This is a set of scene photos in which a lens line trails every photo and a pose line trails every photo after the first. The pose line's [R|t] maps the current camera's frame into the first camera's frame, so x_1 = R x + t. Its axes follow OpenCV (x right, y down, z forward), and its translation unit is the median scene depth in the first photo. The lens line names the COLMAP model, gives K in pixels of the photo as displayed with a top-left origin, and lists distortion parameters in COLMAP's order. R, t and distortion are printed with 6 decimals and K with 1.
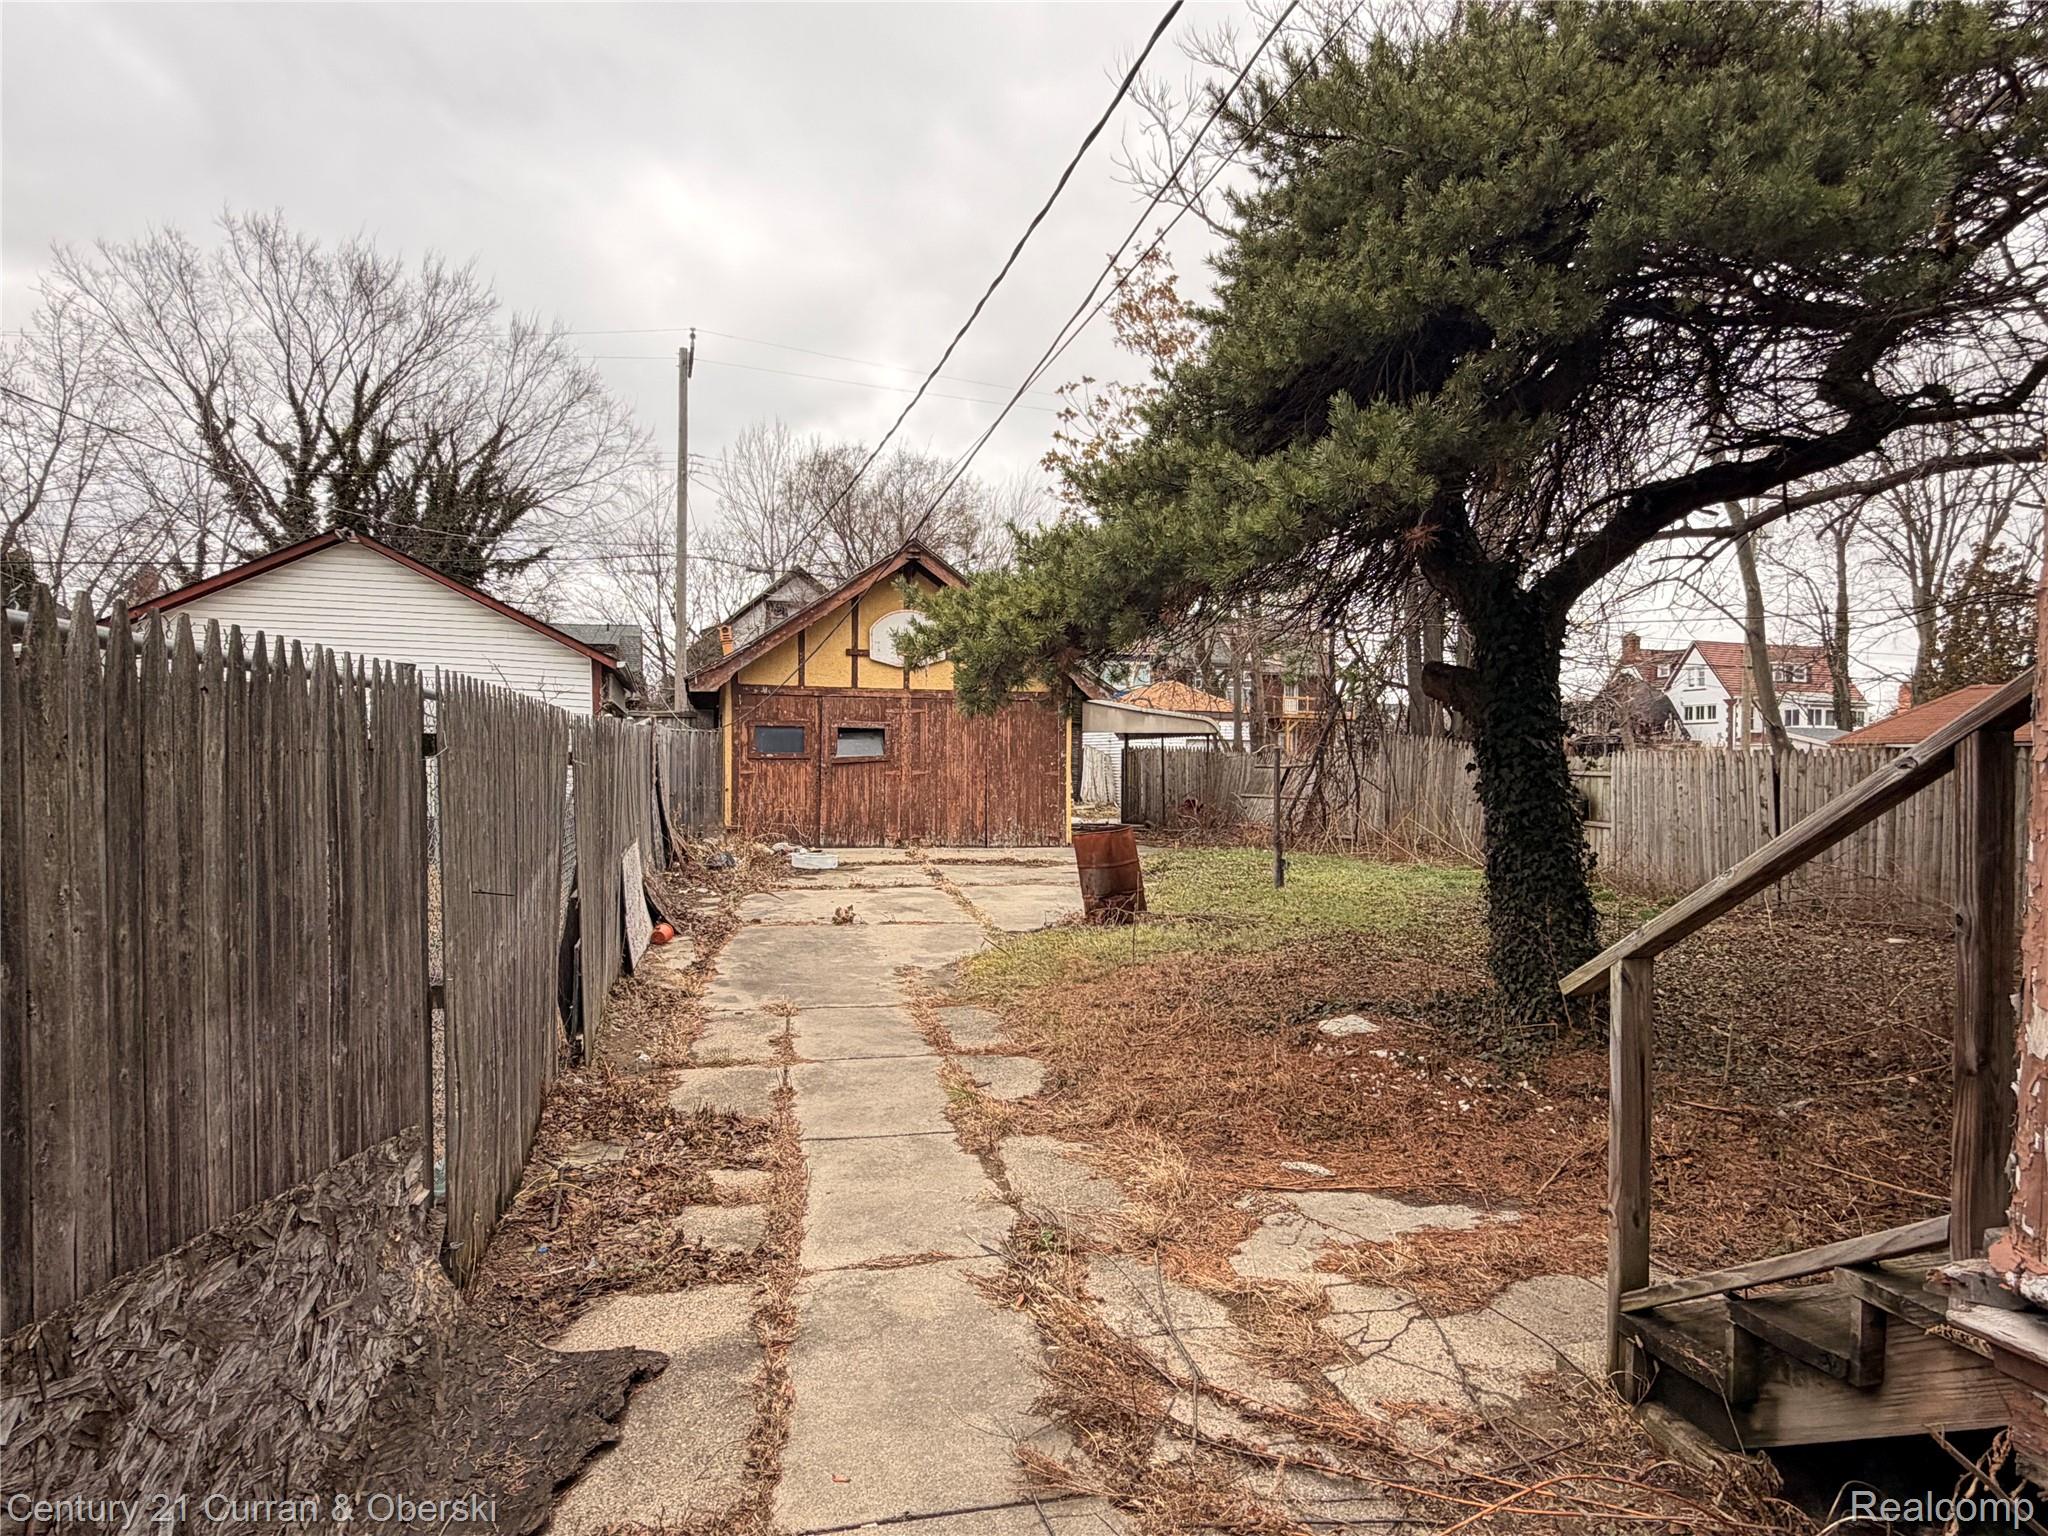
lens RADIAL K [[1148.7, 0, 1020.6], [0, 1148.7, 770.5], [0, 0, 1]] dist [0.000450, 0.000493]
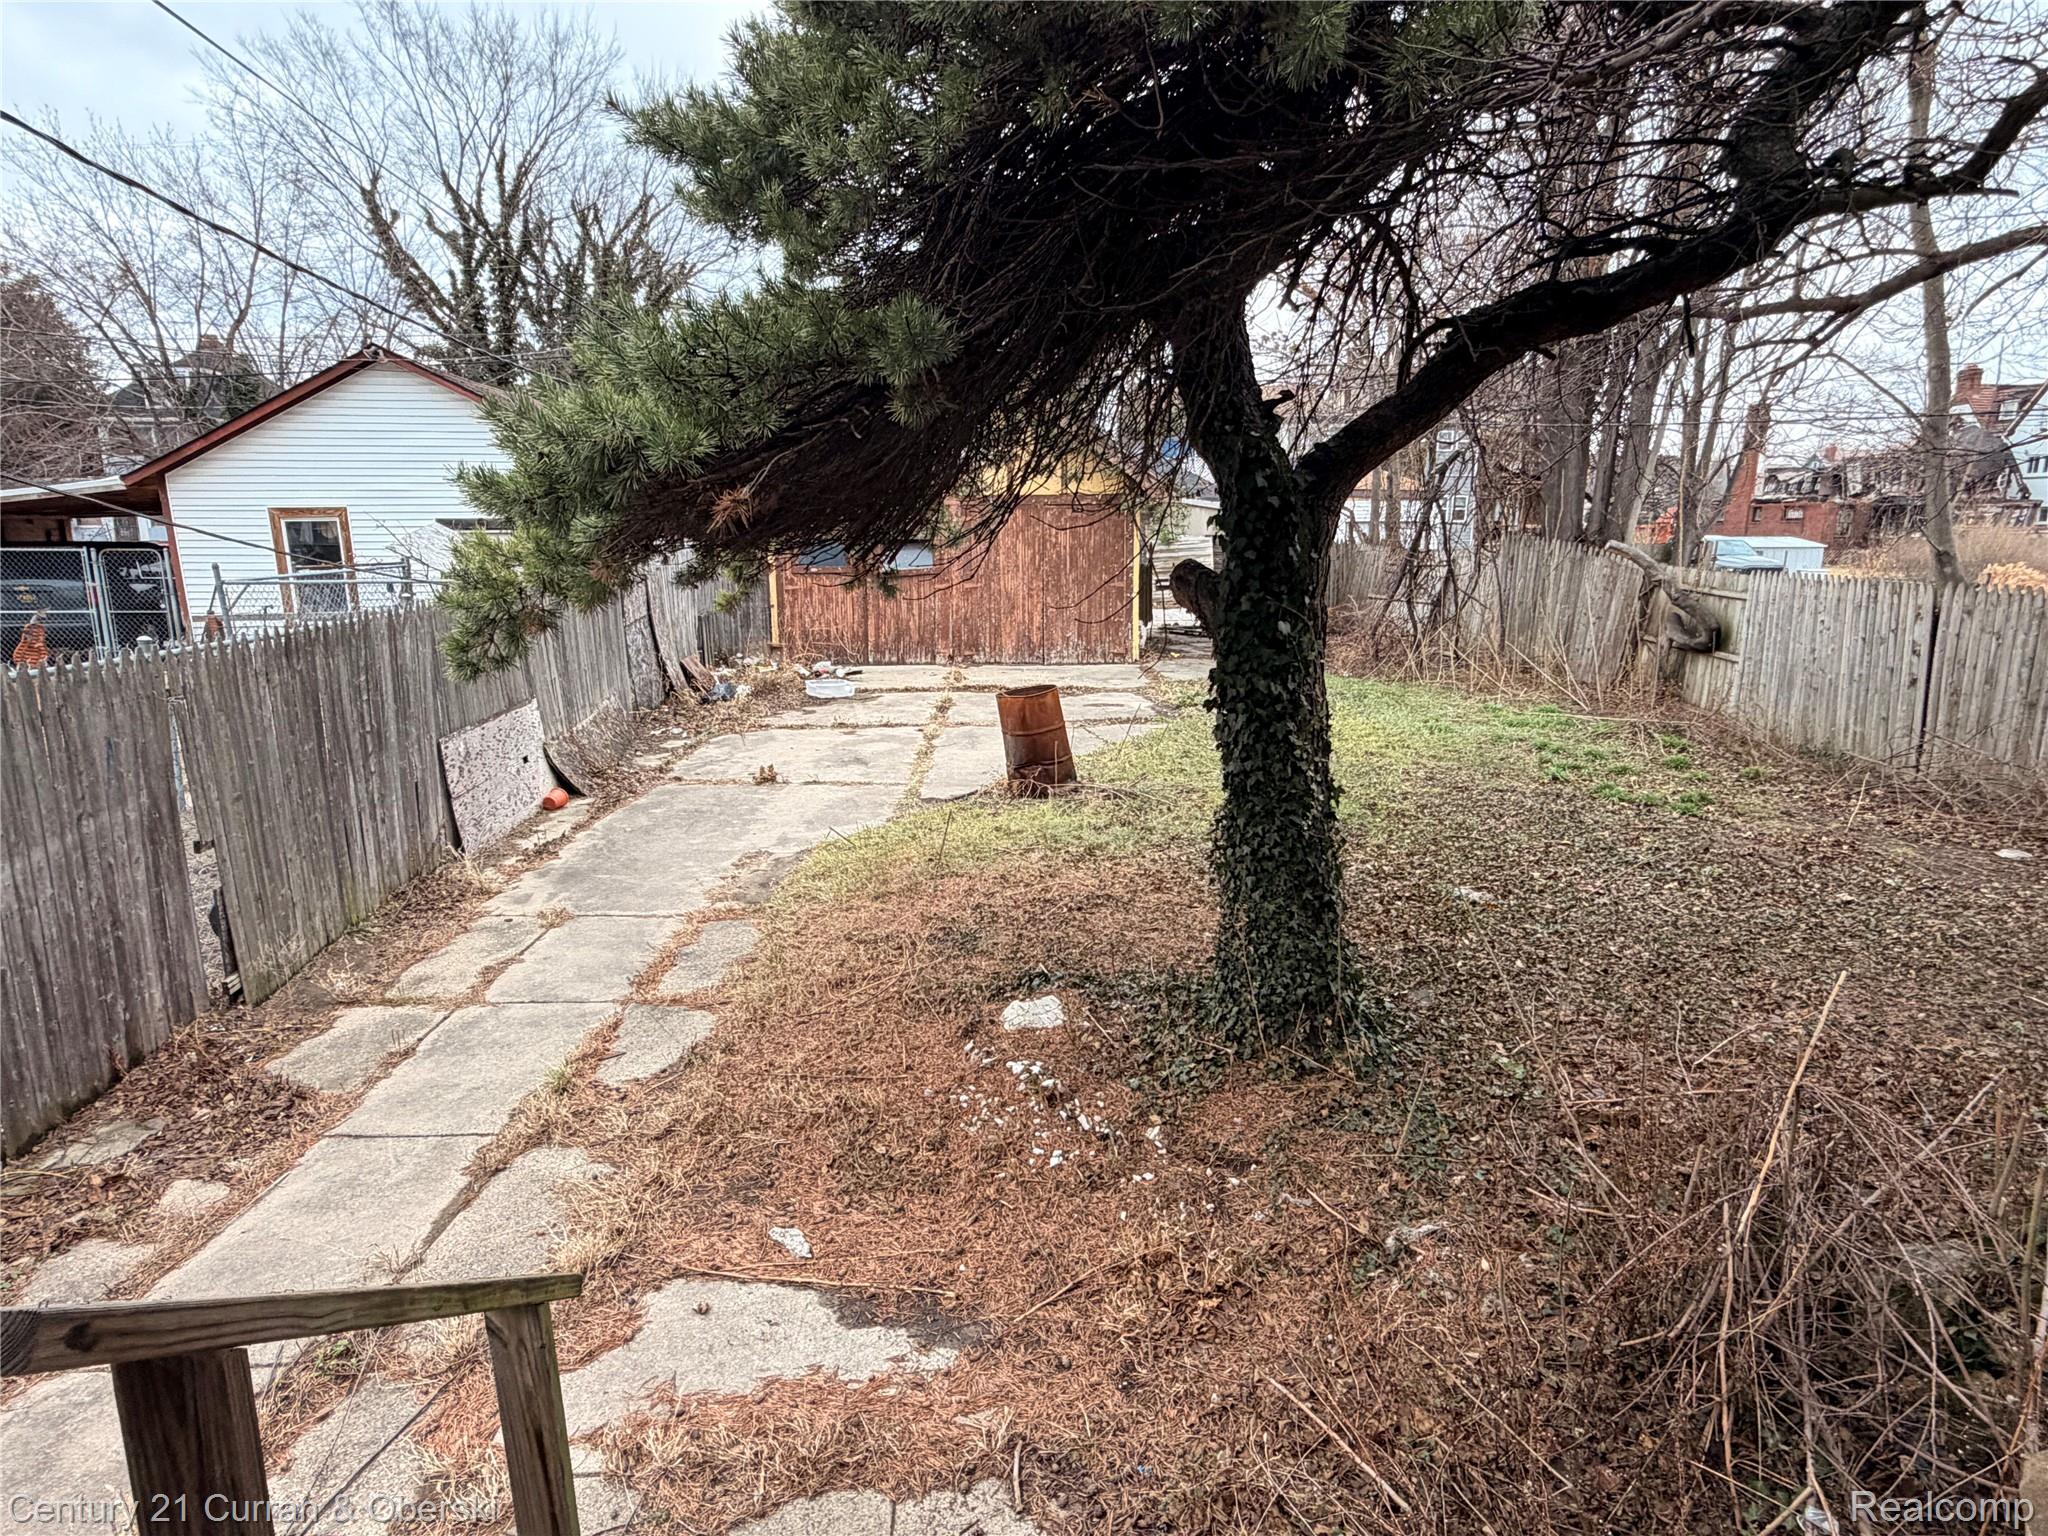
lens RADIAL K [[1148.7, 0, 1025.2], [0, 1148.7, 759.9], [0, 0, 1]] dist [0.000450, 0.000493]
pose [[0.979844, 0.027432, -0.197872, 0.248157], [0.012013, 0.980642, 0.195439, -0.070394], [0.199403, -0.193877, 0.960547, 0.126555]]
